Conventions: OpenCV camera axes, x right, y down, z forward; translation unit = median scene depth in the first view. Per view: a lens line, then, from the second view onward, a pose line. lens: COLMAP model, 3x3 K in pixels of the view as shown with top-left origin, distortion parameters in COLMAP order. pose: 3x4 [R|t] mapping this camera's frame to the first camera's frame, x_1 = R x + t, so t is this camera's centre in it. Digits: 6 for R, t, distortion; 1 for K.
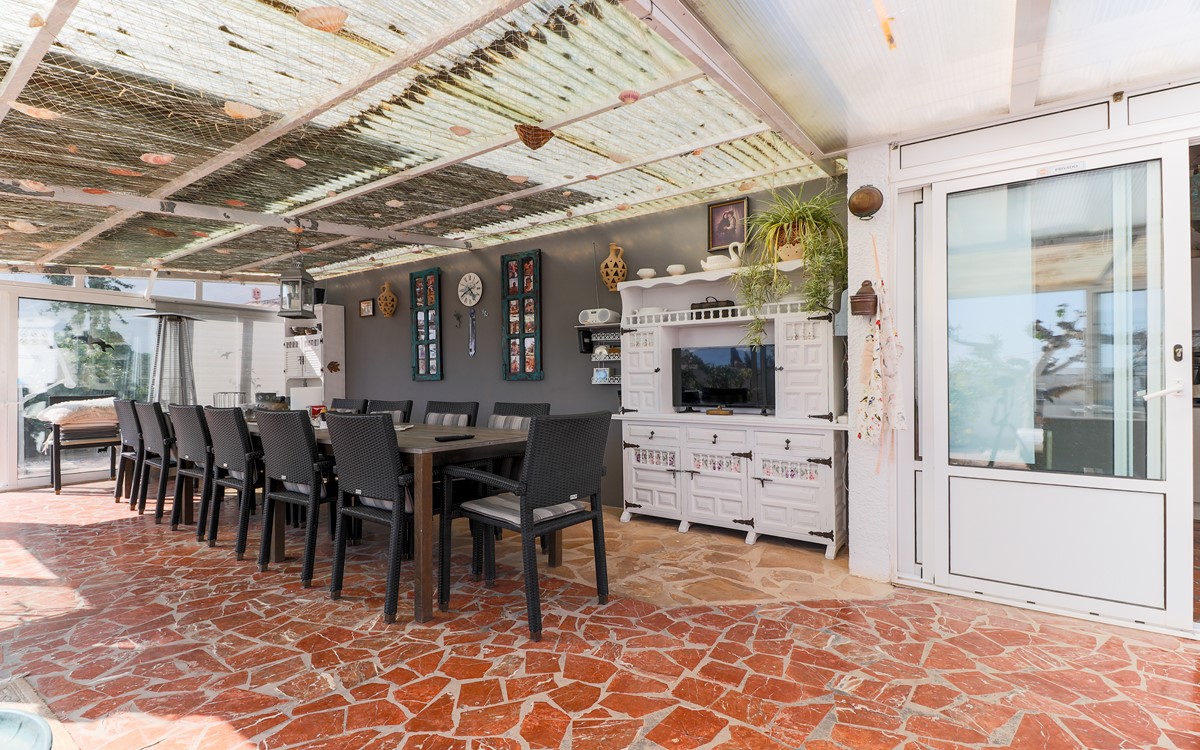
lens RADIAL K [[556.2, 0, 594.2], [0, 556.2, 379.5], [0, 0, 1]] dist [-0.003592, -0.000998]
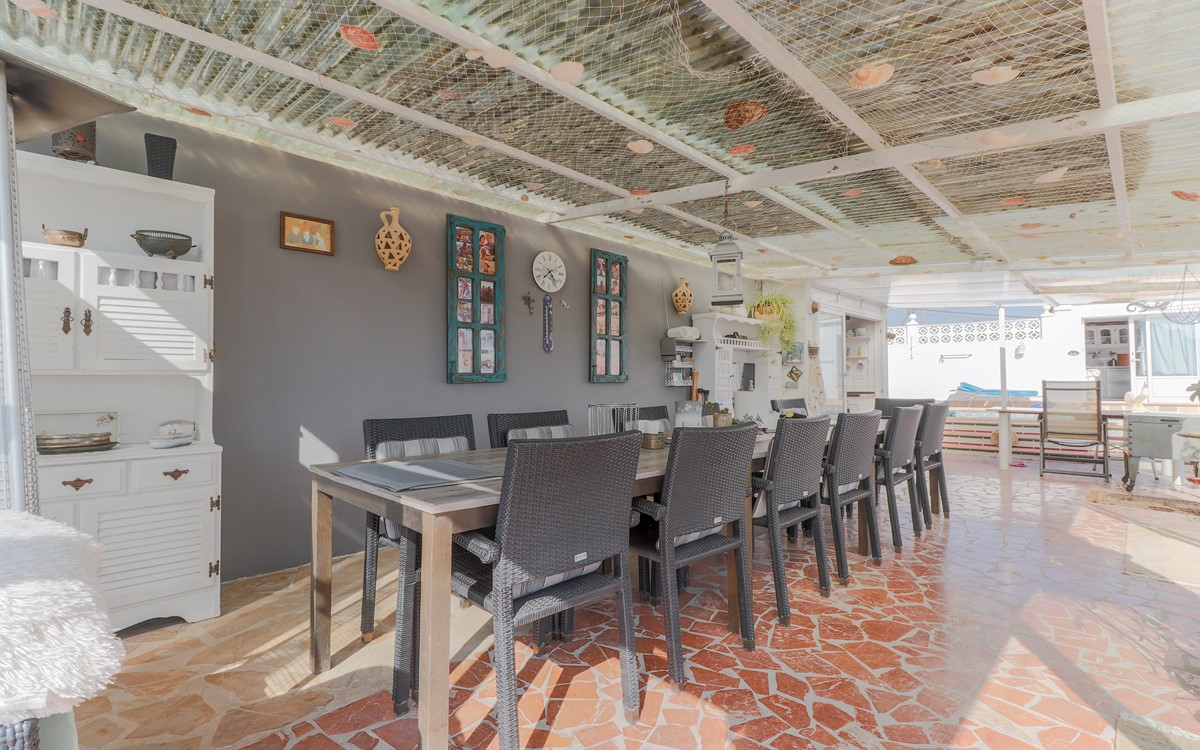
lens RADIAL K [[556.2, 0, 594.0], [0, 556.2, 368.1], [0, 0, 1]] dist [-0.003592, -0.000998]
pose [[0.138817, 0.037562, 0.989605, -1.077899], [0.005981, 0.999230, -0.038766, 0.012810], [-0.990300, 0.011300, 0.138485, 0.869815]]
